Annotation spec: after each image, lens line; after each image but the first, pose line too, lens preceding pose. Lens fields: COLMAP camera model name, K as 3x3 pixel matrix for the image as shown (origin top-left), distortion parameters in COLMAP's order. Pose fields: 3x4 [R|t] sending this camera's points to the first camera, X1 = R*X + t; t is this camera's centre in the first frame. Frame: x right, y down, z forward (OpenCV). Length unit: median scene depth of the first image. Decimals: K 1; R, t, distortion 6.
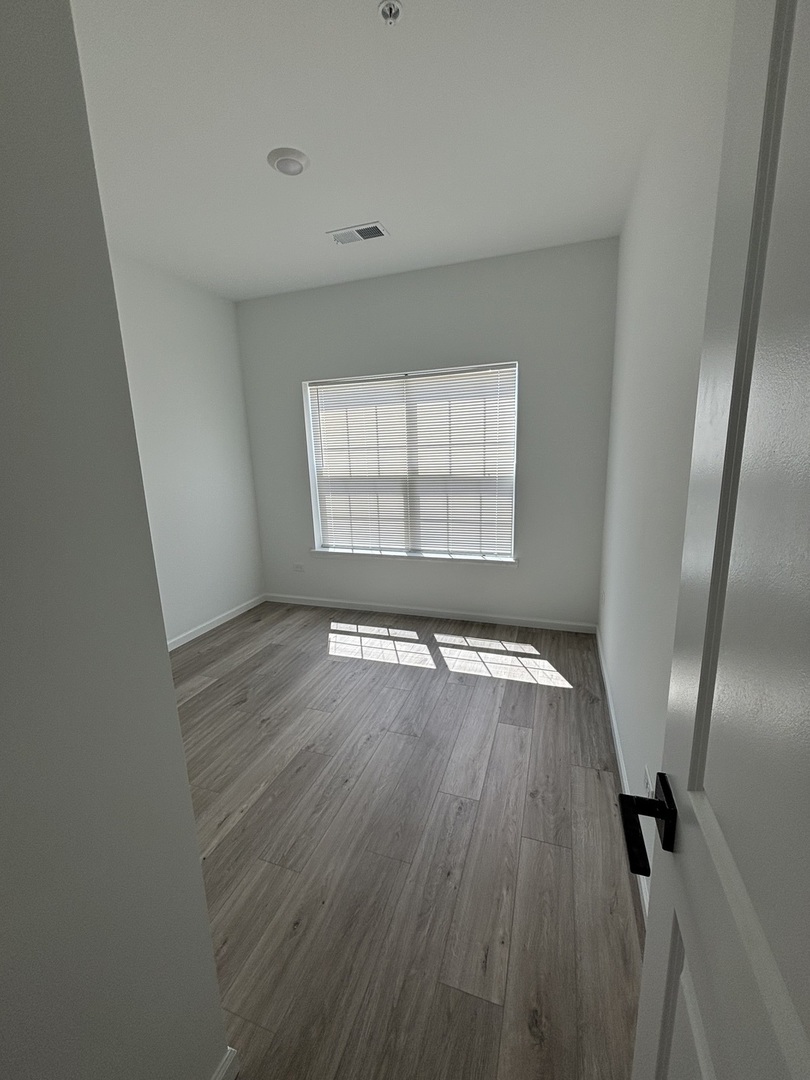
lens RADIAL K [[431.7, 0, 402.6], [0, 431.7, 535.2], [0, 0, 1]] dist [0.001406, -0.000600]
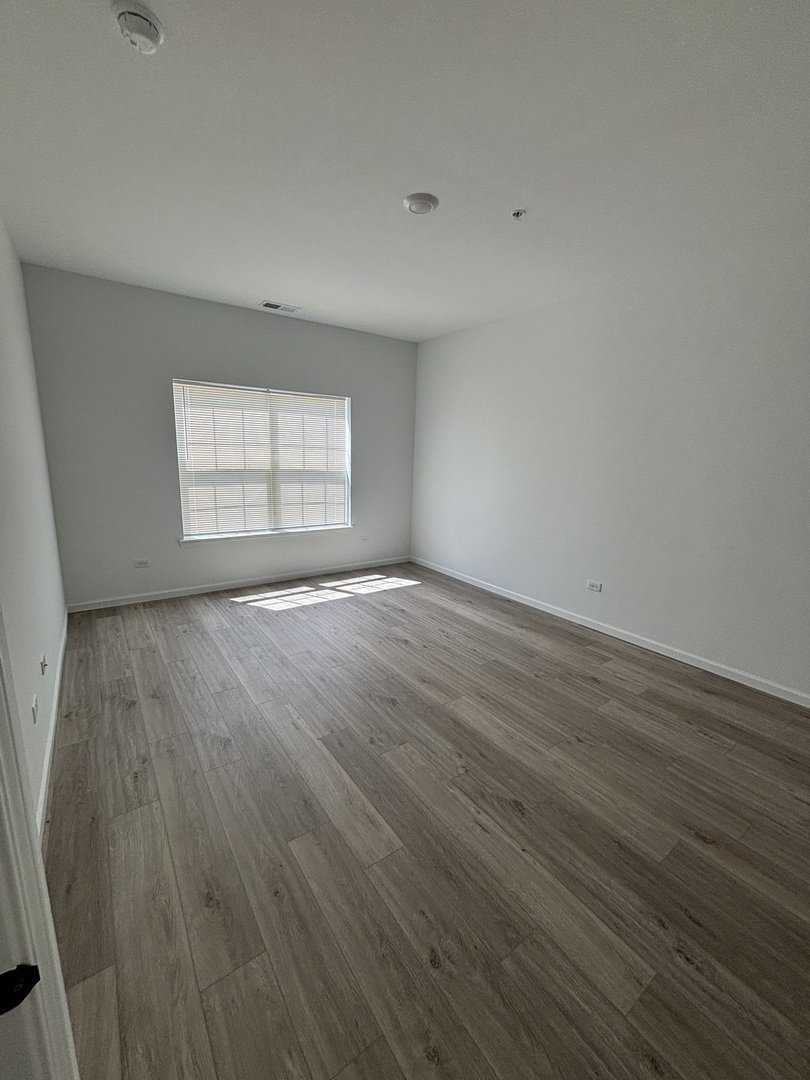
lens RADIAL K [[431.7, 0, 403.9], [0, 431.7, 540.6], [0, 0, 1]] dist [0.001406, -0.000600]
pose [[0.566024, -0.120248, 0.815572, -0.853206], [0.099342, 0.992045, 0.077322, 0.009102], [-0.818381, 0.037255, 0.573467, -0.029238]]
